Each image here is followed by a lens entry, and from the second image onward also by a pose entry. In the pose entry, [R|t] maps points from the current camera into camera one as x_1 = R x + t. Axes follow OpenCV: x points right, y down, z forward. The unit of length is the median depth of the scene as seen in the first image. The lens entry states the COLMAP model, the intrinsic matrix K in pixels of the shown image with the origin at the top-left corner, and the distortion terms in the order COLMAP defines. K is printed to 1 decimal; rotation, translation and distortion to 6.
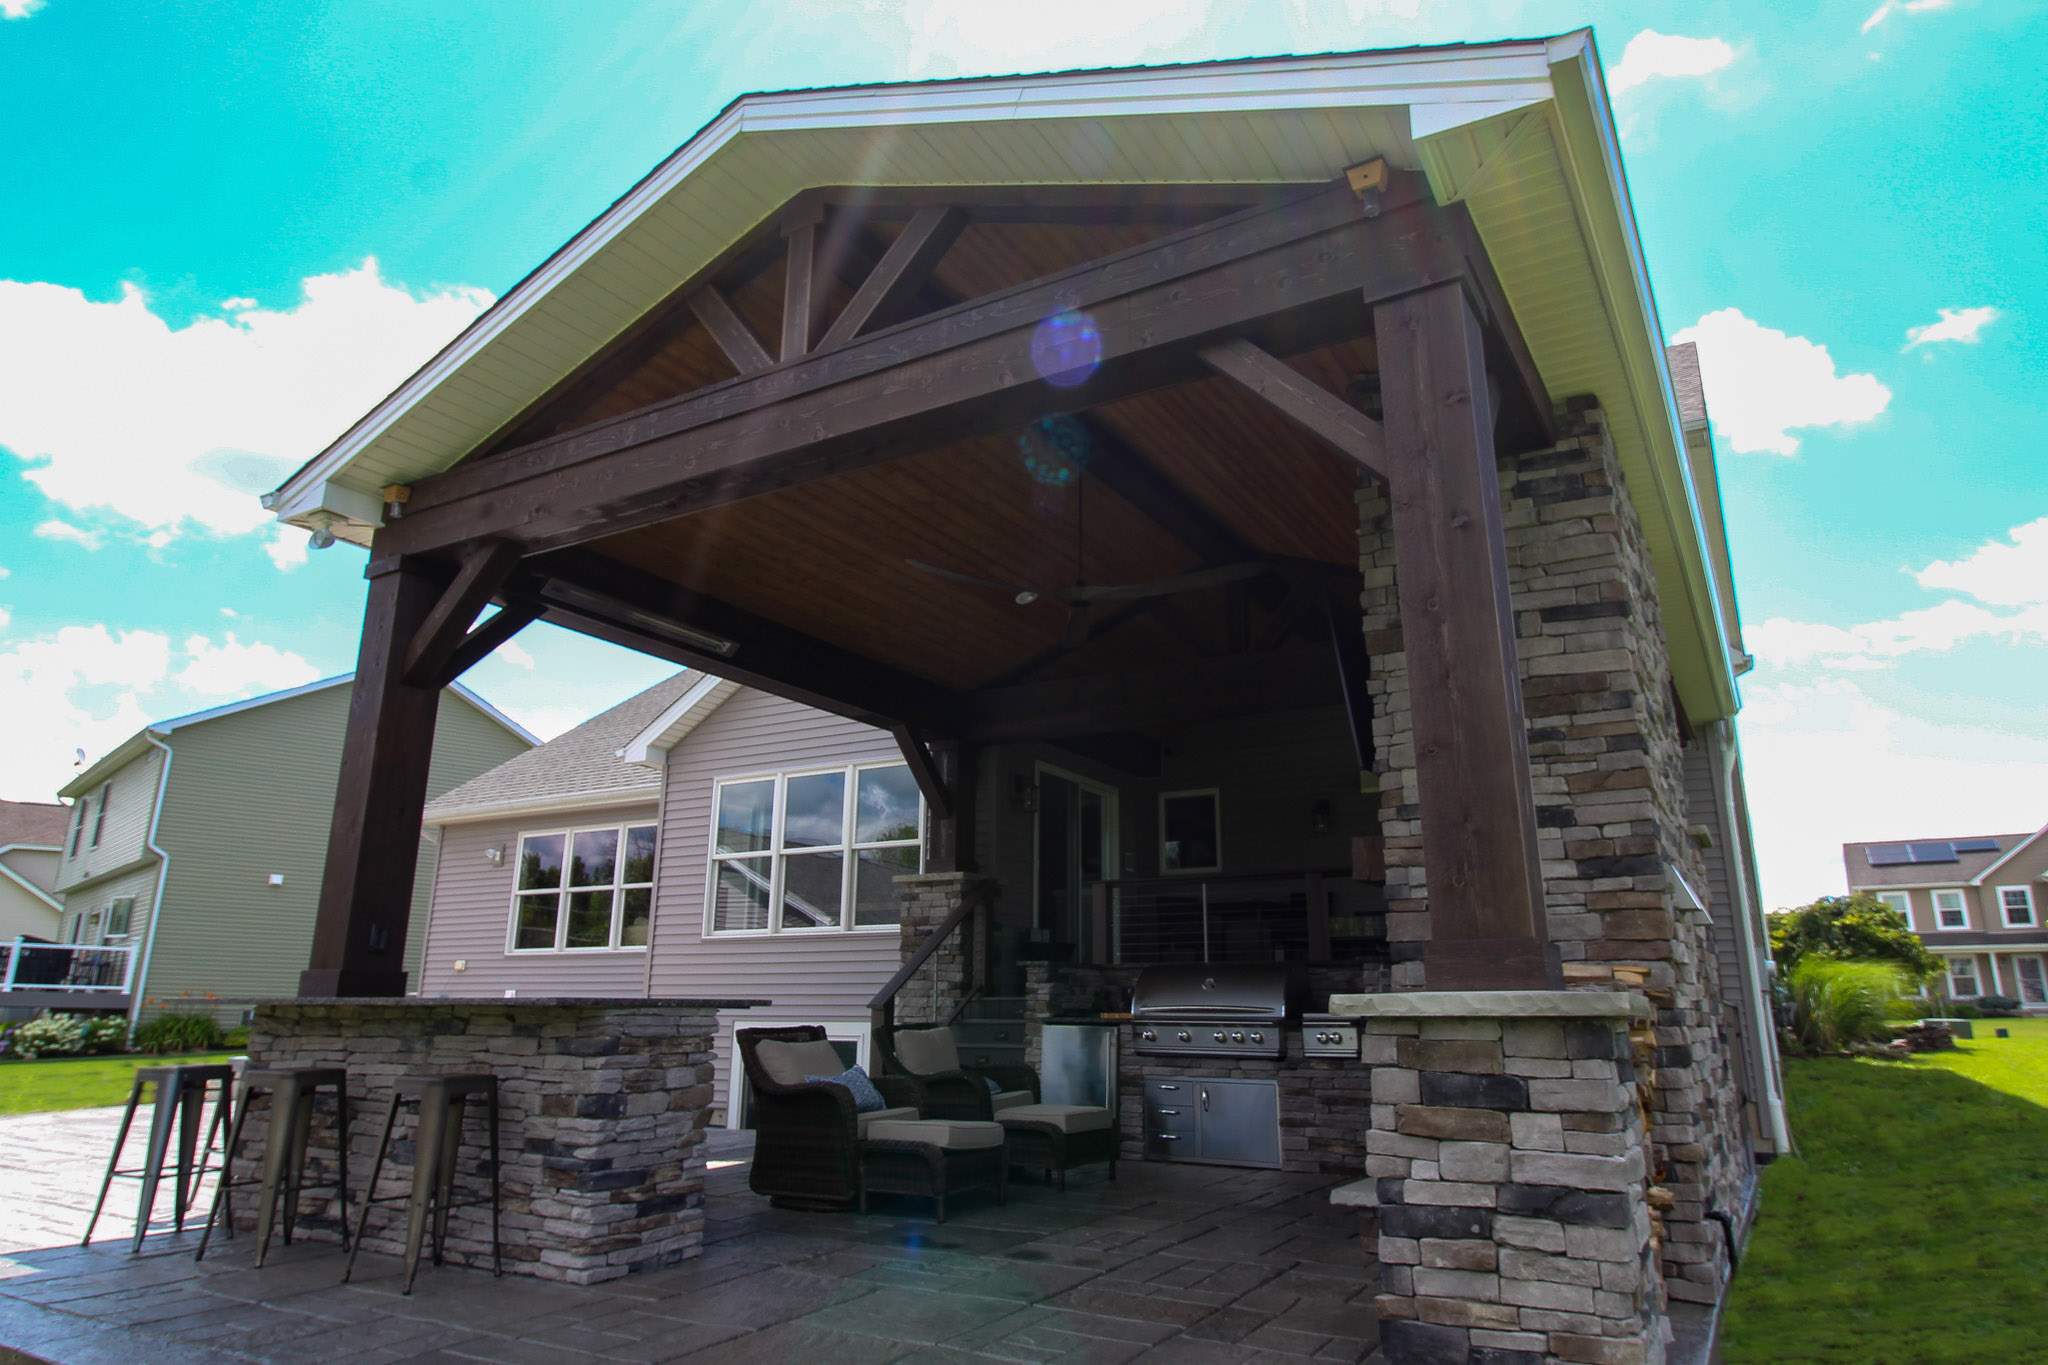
lens RADIAL K [[1170.4, 0, 1024.0], [0, 1170.4, 682.5], [0, 0, 1]] dist [0.002854, -0.000934]
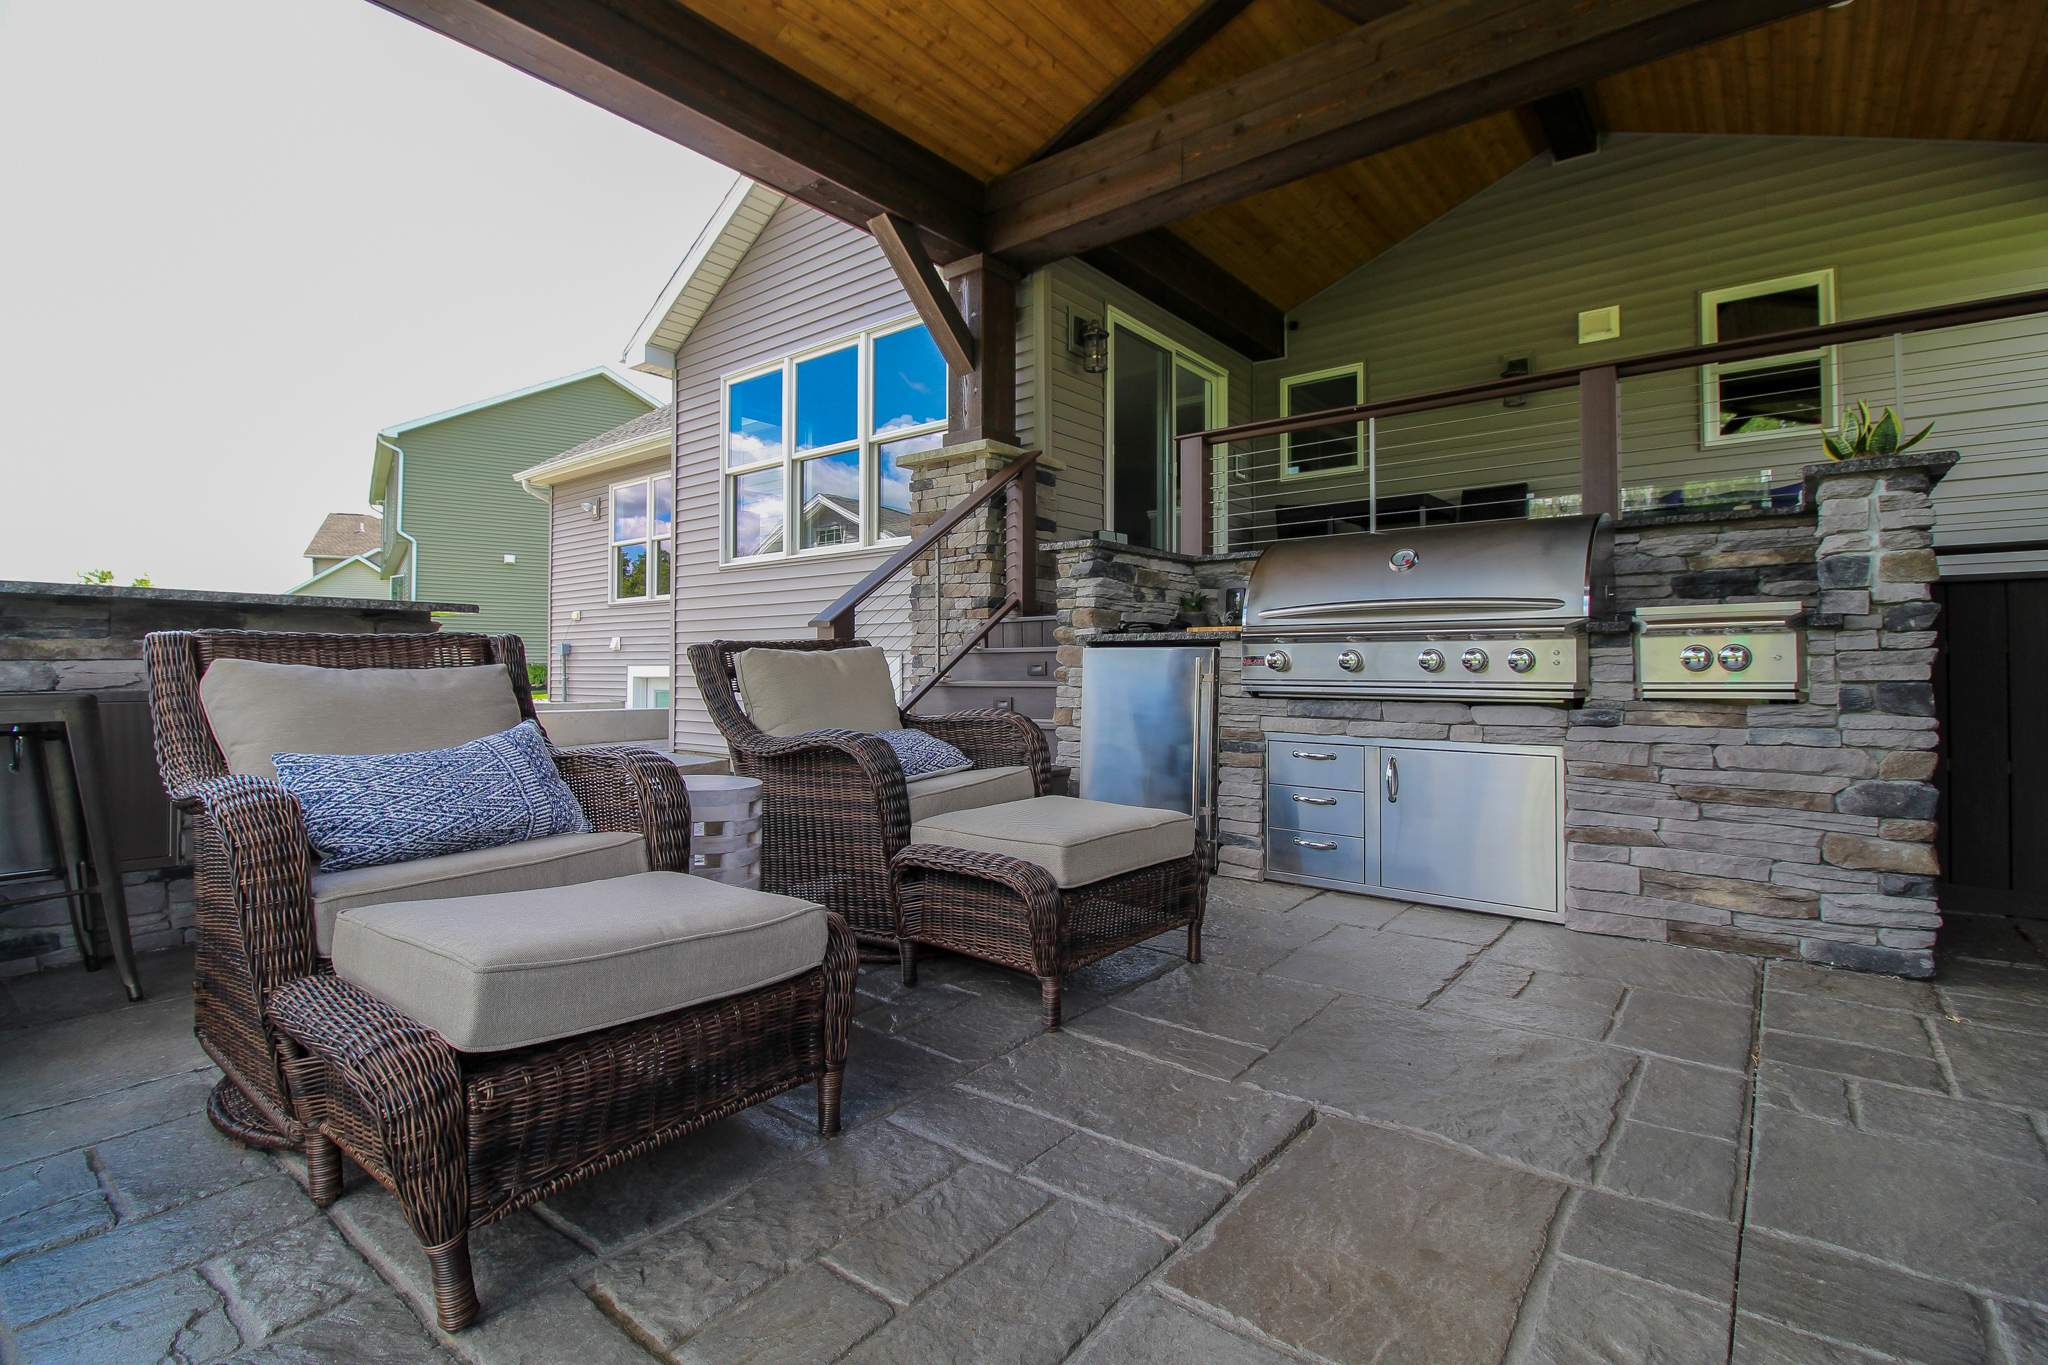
lens RADIAL K [[926.7, 0, 987.9], [0, 926.7, 653.0], [0, 0, 1]] dist [-0.000085, -0.008540]
pose [[0.984283, -0.011074, -0.176251, 0.047343], [0.056153, 0.965861, 0.252901, 0.166534], [0.167433, -0.258823, 0.951303, 0.523847]]
